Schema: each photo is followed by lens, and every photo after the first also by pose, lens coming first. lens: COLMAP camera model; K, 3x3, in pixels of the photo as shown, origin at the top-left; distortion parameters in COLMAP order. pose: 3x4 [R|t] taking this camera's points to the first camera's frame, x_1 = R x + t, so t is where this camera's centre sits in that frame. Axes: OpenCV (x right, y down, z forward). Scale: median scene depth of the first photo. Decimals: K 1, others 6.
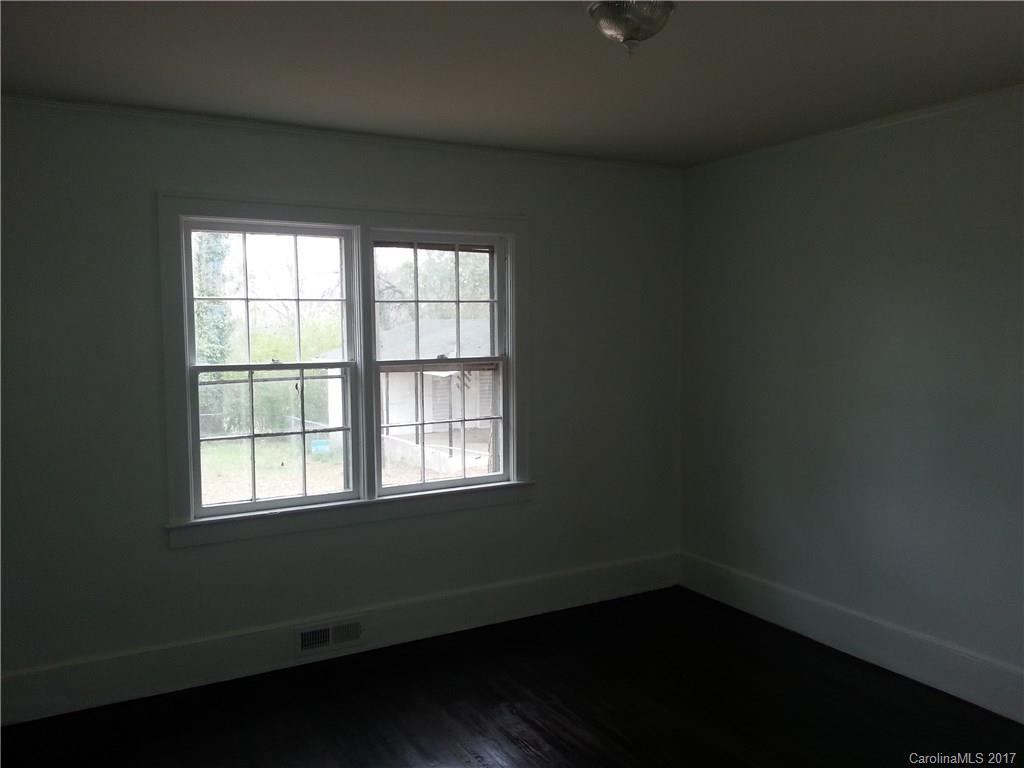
lens RADIAL K [[916.6, 0, 560.0], [0, 916.6, 397.9], [0, 0, 1]] dist [0.247581, -0.330071]
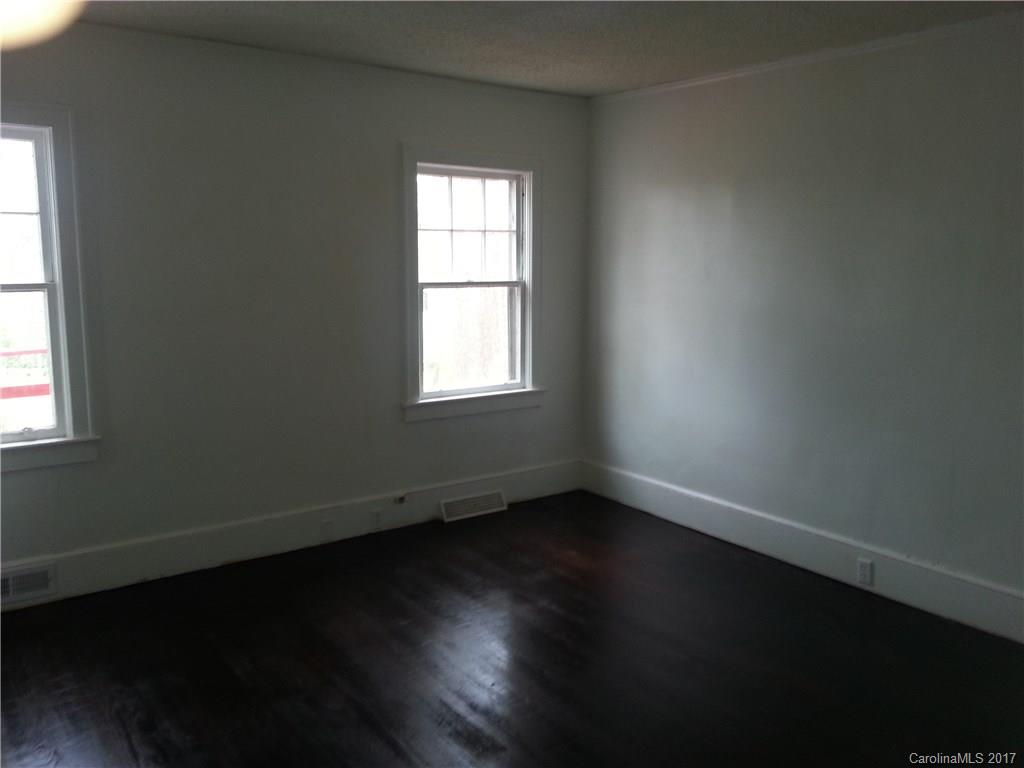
lens RADIAL K [[872.2, 0, 512.0], [0, 872.2, 384.0], [0, 0, 1]] dist [0.092731, -0.003146]
pose [[0.997332, 0.007150, 0.072641, -0.293466], [-0.012184, 0.997536, 0.069086, 0.017618], [-0.071969, -0.069787, 0.994962, -0.174066]]
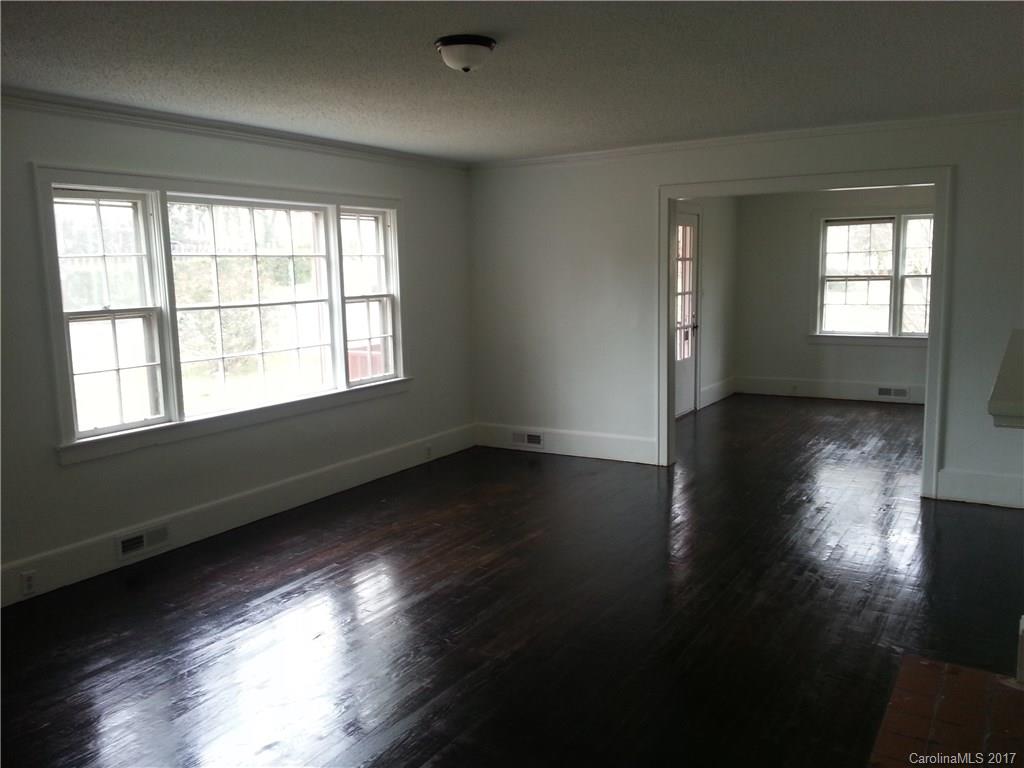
lens RADIAL K [[872.2, 0, 512.0], [0, 872.2, 384.0], [0, 0, 1]] dist [0.092731, -0.003146]
pose [[0.881980, -0.076182, 0.465089, -0.354816], [0.056770, 0.996836, 0.055626, 0.021240], [-0.467855, -0.022658, 0.883515, -0.209948]]
